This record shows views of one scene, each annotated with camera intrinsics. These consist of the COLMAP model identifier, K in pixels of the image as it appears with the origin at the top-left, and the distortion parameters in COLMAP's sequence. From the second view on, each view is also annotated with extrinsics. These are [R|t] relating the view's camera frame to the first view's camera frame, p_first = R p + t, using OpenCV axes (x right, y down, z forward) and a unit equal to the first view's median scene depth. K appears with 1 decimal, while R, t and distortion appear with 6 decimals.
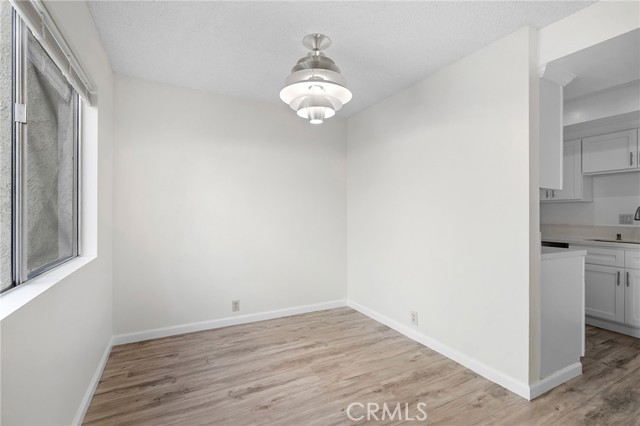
lens RADIAL K [[287.6, 0, 320.0], [0, 287.6, 213.0], [0, 0, 1]] dist [-0.003244, -0.000408]
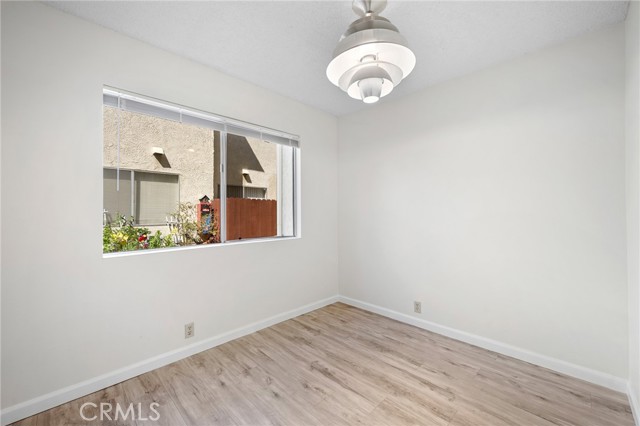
lens RADIAL K [[260.8, 0, 320.4], [0, 260.8, 210.3], [0, 0, 1]] dist [-0.001180, -0.000194]
pose [[0.298019, -0.008755, -0.954520, 0.577300], [0.004279, 0.999960, -0.007835, 0.004500], [0.954550, -0.001749, 0.298044, 0.551126]]
